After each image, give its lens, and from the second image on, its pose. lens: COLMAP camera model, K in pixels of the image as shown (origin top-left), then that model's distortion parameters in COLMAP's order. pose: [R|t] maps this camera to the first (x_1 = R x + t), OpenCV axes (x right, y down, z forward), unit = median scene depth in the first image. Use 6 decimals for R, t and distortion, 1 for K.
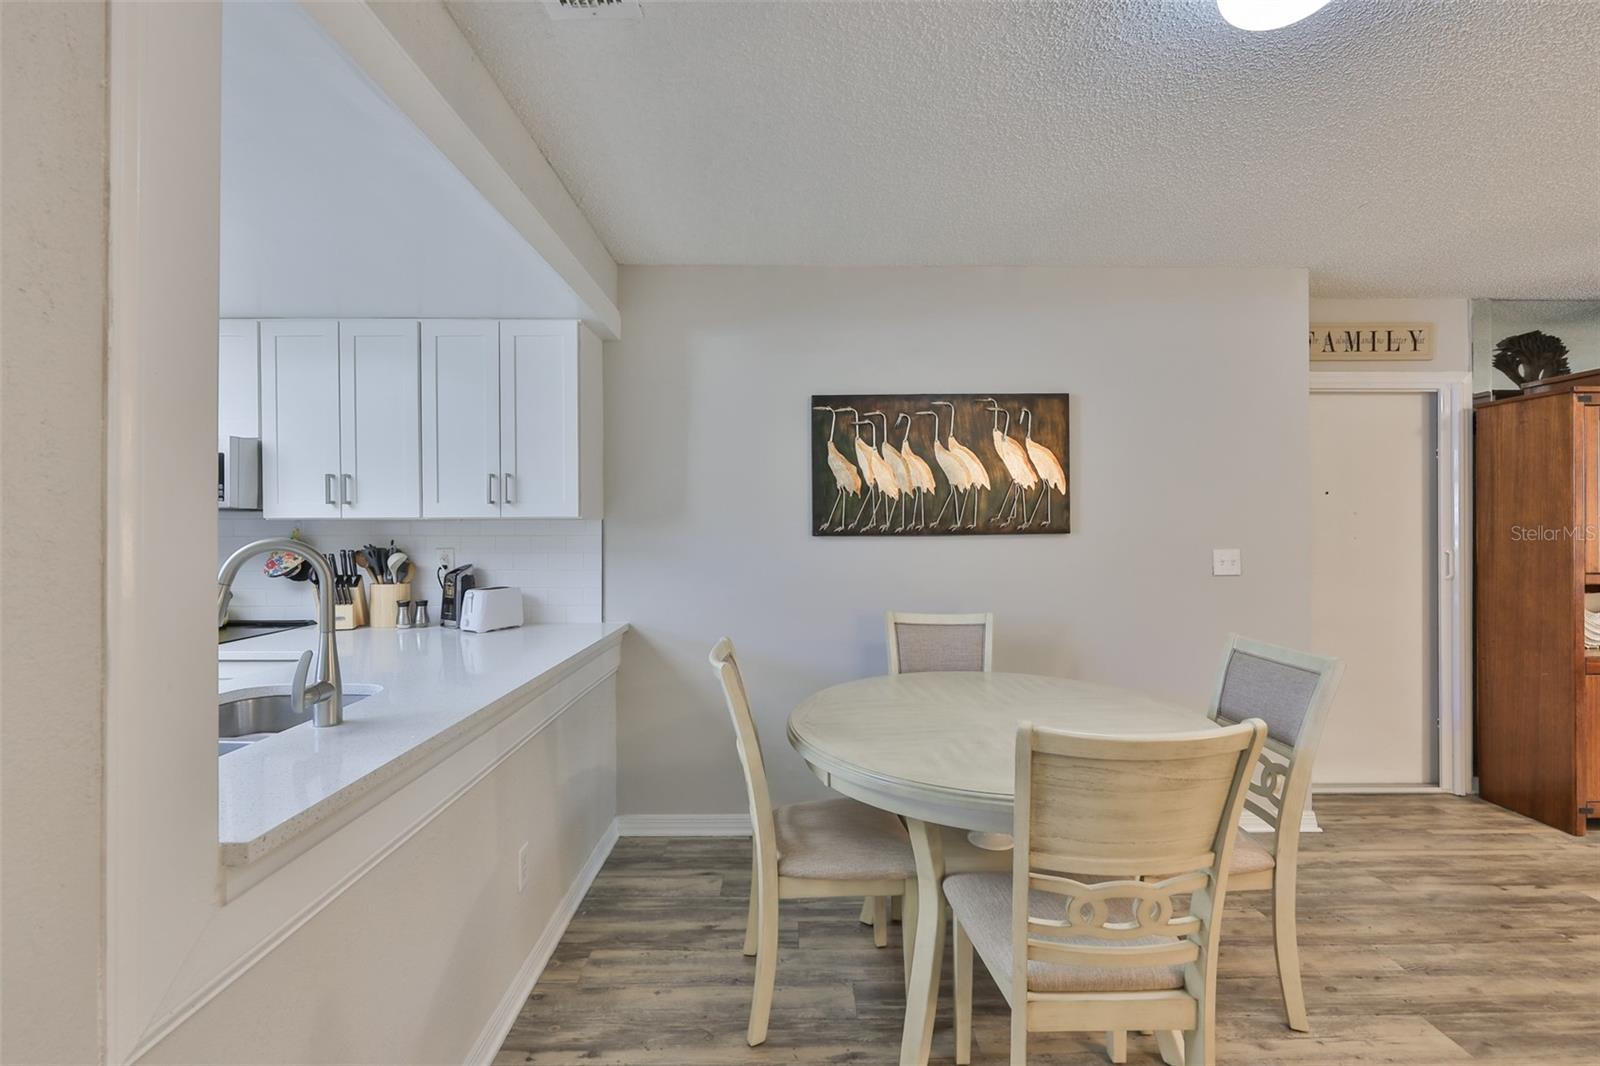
lens RADIAL K [[679.0, 0, 798.5], [0, 679.0, 529.1], [0, 0, 1]] dist [-0.001733, -0.000201]
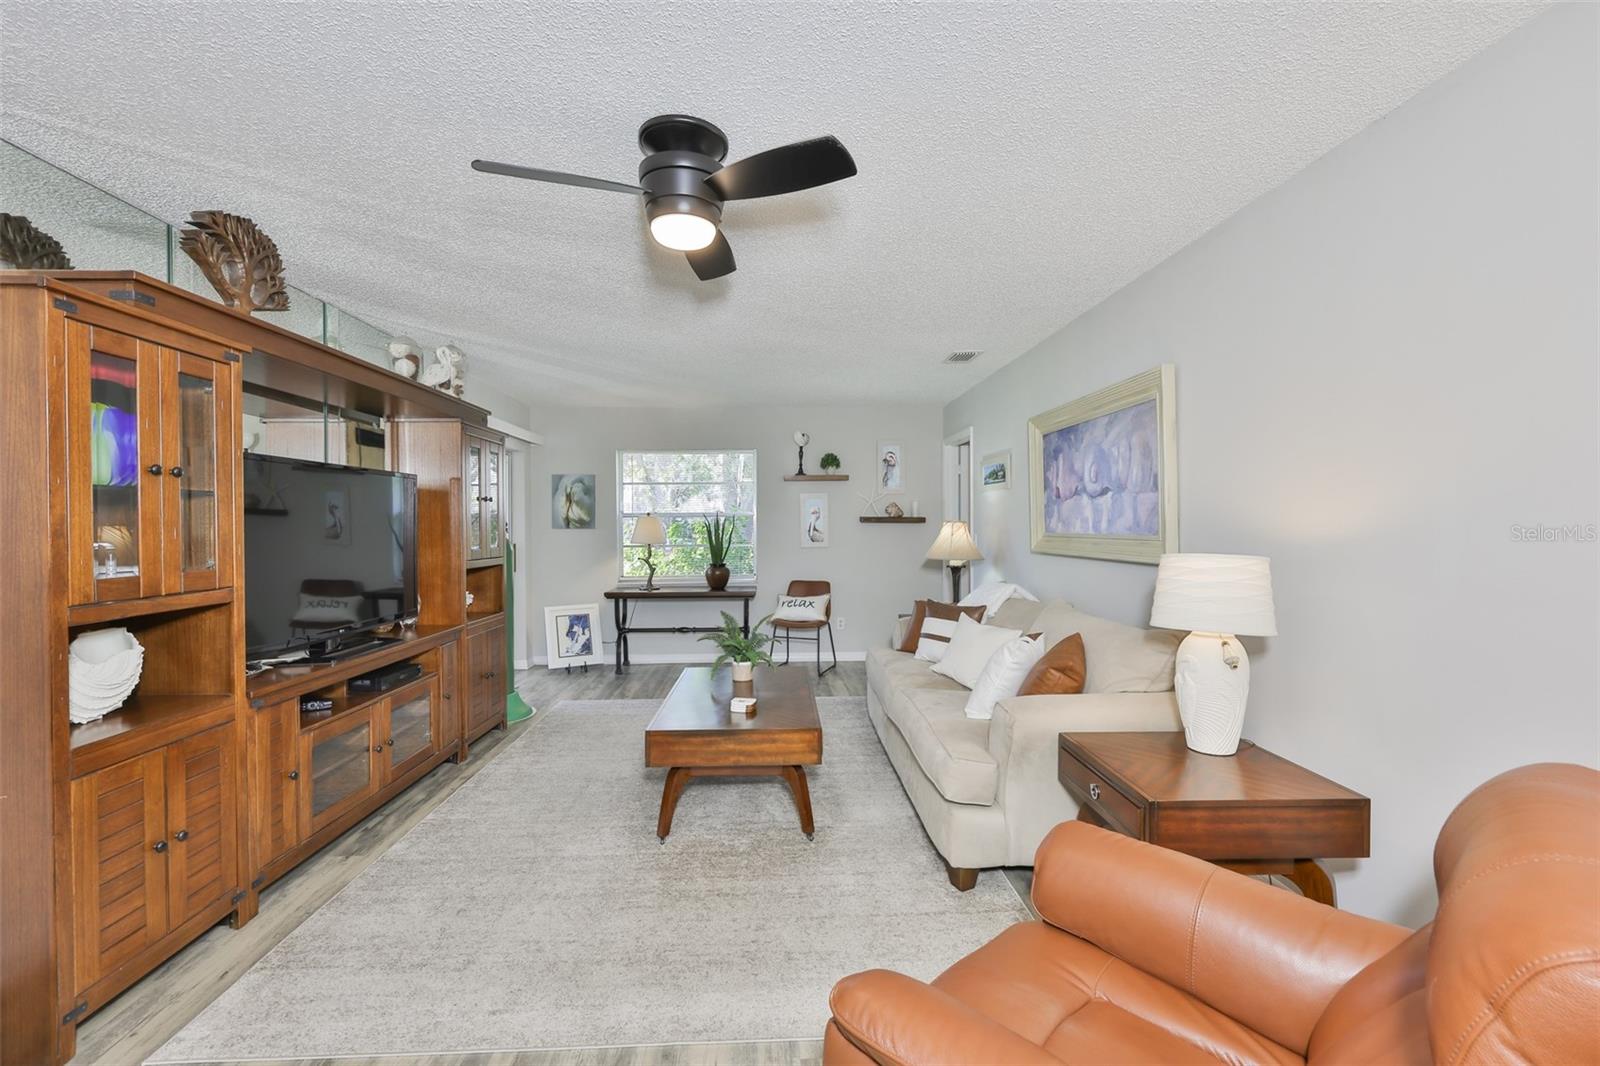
lens RADIAL K [[679.0, 0, 798.5], [0, 679.0, 529.1], [0, 0, 1]] dist [-0.001733, -0.000201]
pose [[-0.046879, -0.003657, 0.998894, 0.545308], [0.007332, 0.999965, 0.004005, 0.001821], [-0.998874, 0.007511, -0.046851, 0.396547]]
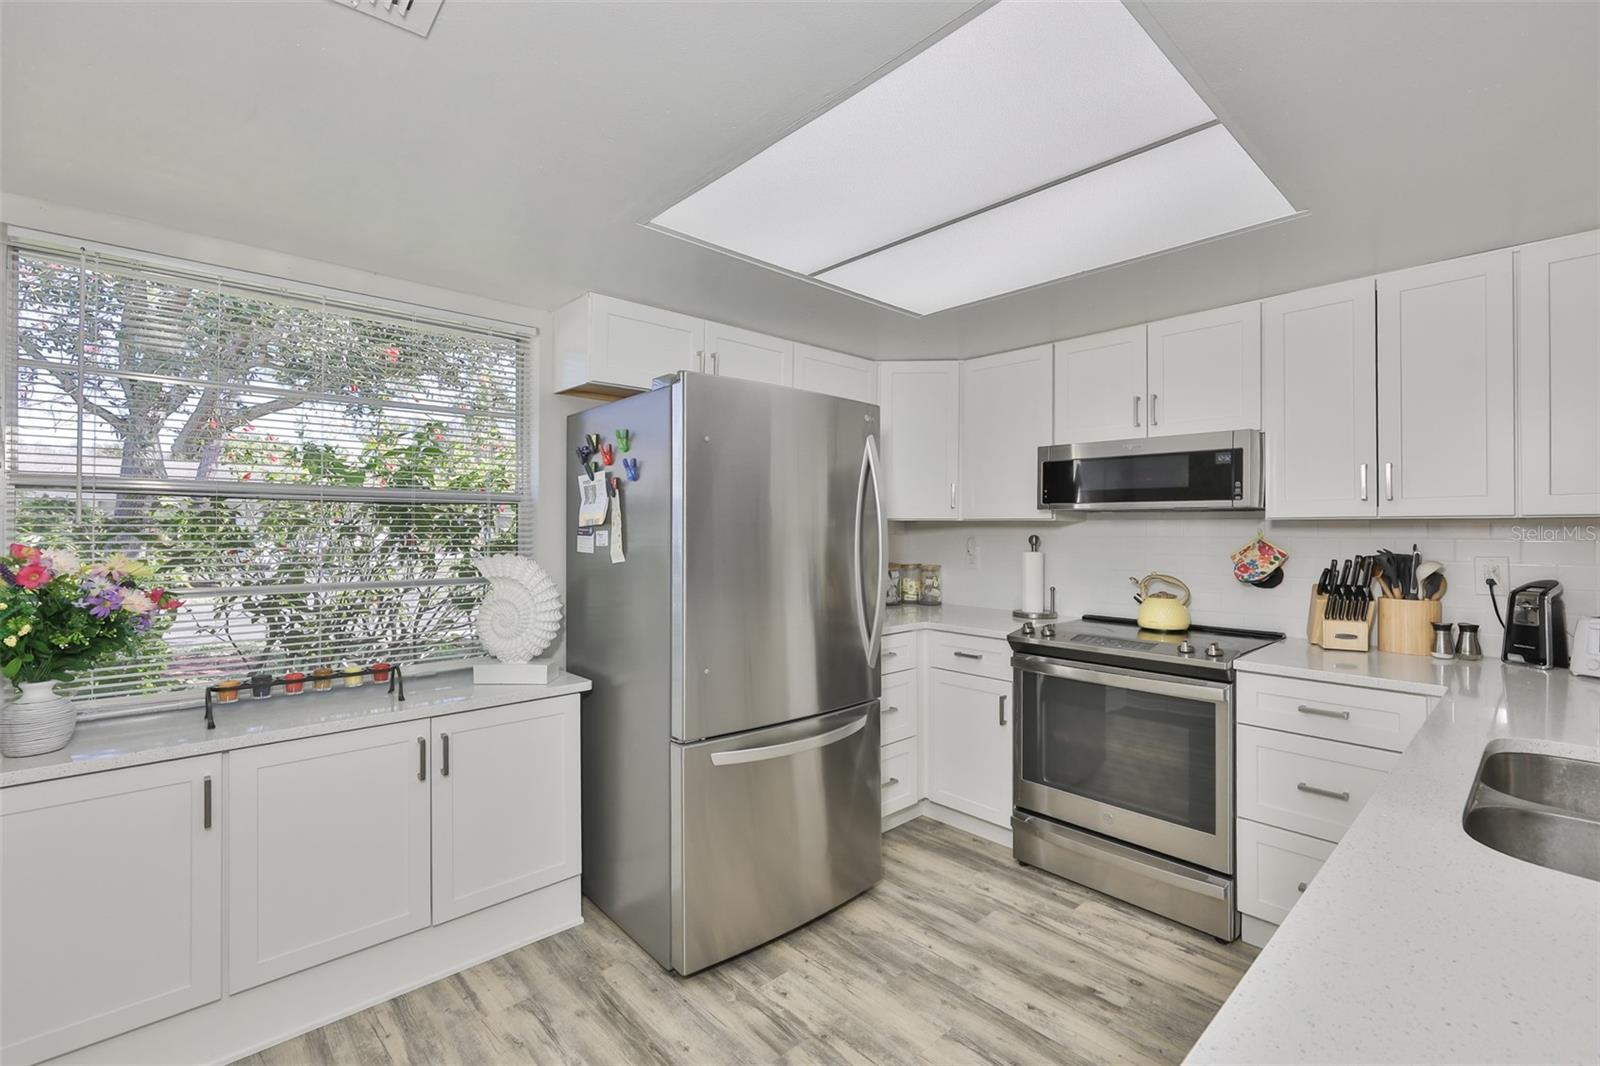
lens RADIAL K [[679.0, 0, 798.5], [0, 679.0, 529.1], [0, 0, 1]] dist [-0.001733, -0.000201]
pose [[0.678101, 0.005092, -0.734951, -0.501026], [-0.007492, 0.999972, 0.000015, 0.003591], [0.734930, 0.005496, 0.678120, -0.066309]]
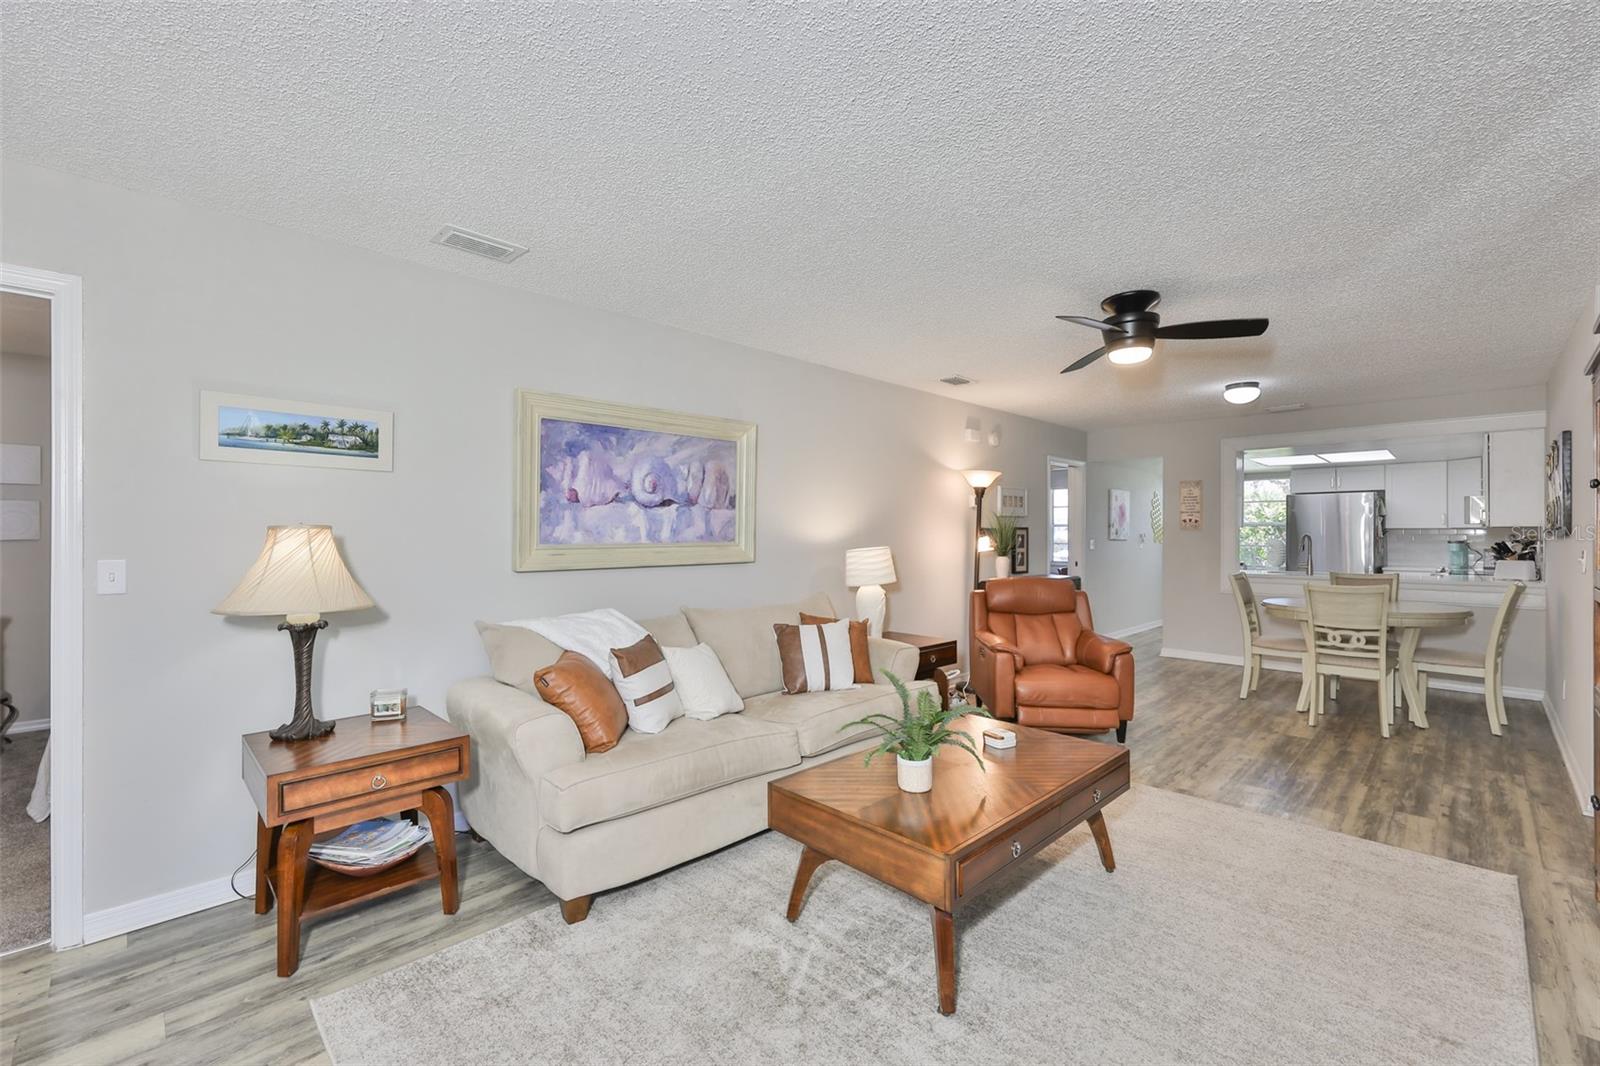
lens RADIAL K [[679.0, 0, 798.5], [0, 679.0, 529.1], [0, 0, 1]] dist [-0.001733, -0.000201]
pose [[-0.706970, -0.001114, -0.707243, 2.419248], [-0.000441, 0.999999, -0.001135, -0.005043], [0.707243, -0.000490, -0.706970, 0.882153]]
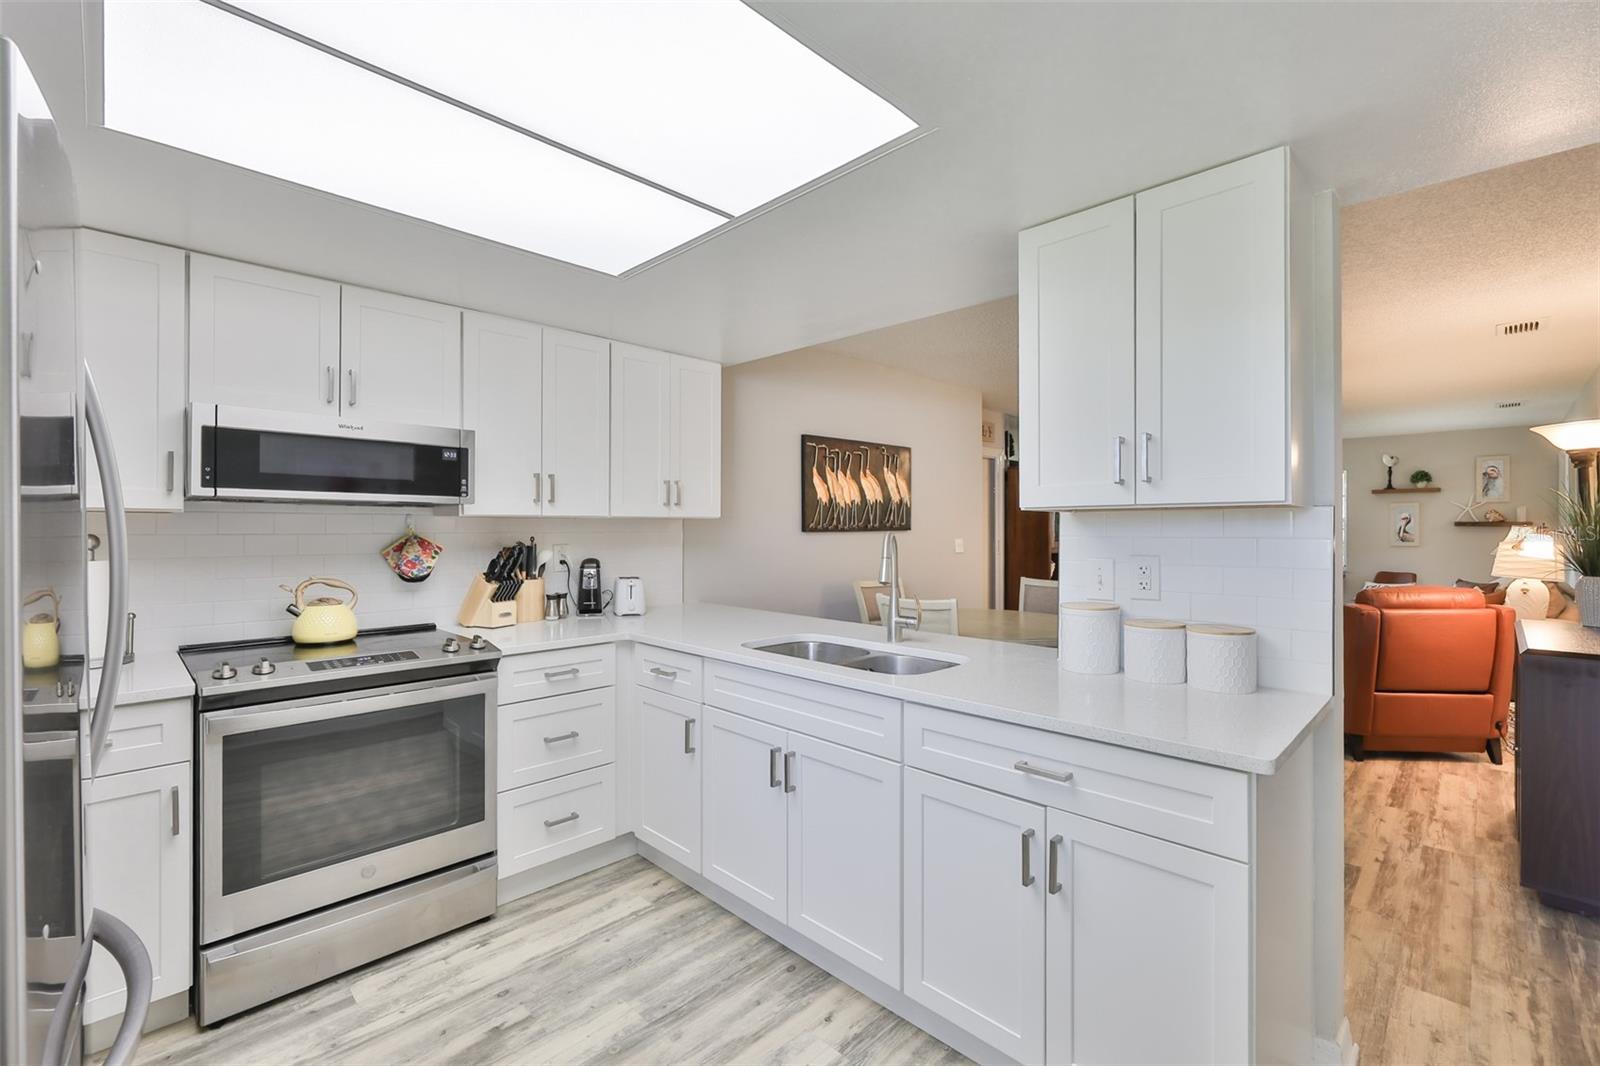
lens RADIAL K [[708.9, 0, 776.0], [0, 708.9, 529.8], [0, 0, 1]] dist [-0.001220, 0.000053]
pose [[0.716368, 0.000054, 0.697723, -1.076296], [-0.000724, 1.000000, 0.000666, 0.004536], [-0.697722, -0.000982, 0.716368, -0.030833]]
